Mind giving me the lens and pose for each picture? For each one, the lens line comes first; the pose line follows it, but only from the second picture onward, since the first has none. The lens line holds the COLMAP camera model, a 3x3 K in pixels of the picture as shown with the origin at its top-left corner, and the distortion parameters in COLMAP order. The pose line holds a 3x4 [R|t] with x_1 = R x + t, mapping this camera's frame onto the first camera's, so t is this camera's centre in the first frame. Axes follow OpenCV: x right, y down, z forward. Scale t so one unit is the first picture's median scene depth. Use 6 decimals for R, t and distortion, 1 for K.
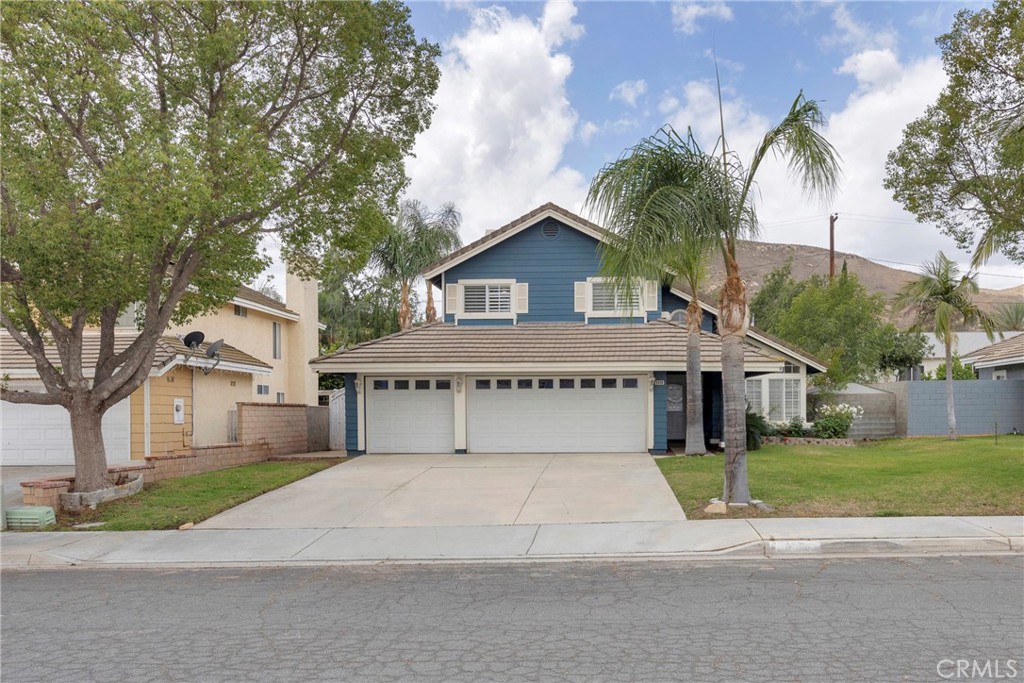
lens RADIAL K [[1009.3, 0, 546.1], [0, 1009.3, 377.8], [0, 0, 1]] dist [-0.023629, 0.008686]
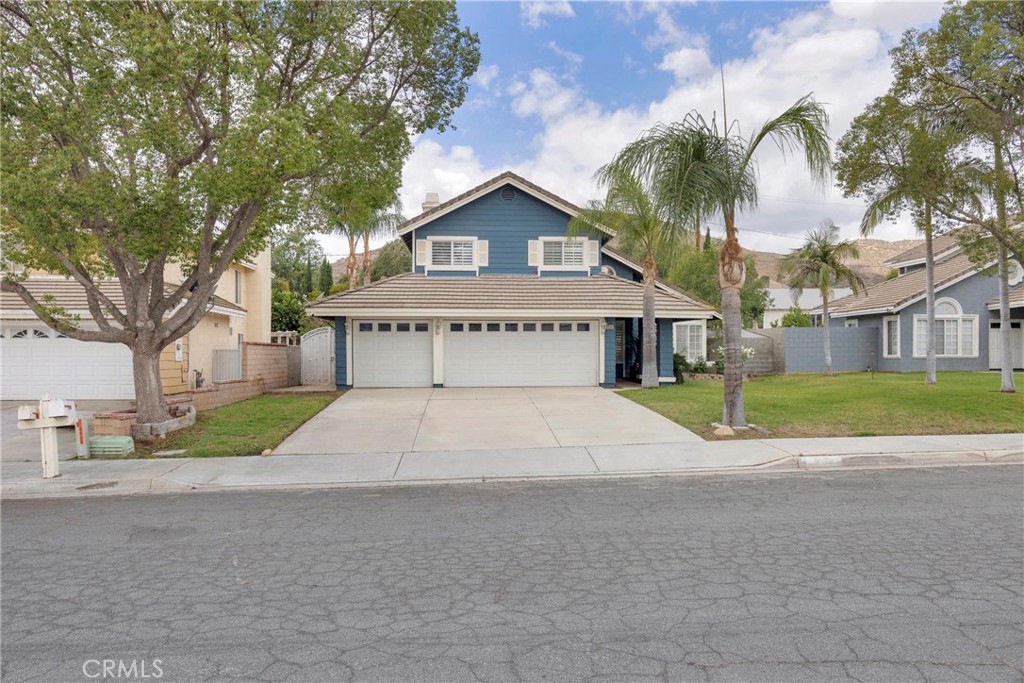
lens RADIAL K [[872.7, 0, 512.0], [0, 872.7, 341.5], [0, 0, 1]] dist [-0.010901, -0.011738]
pose [[0.989300, 0.005160, 0.145808, -0.144243], [-0.008181, 0.999764, 0.020126, 0.001997], [-0.145669, -0.021104, 0.989108, 0.005045]]
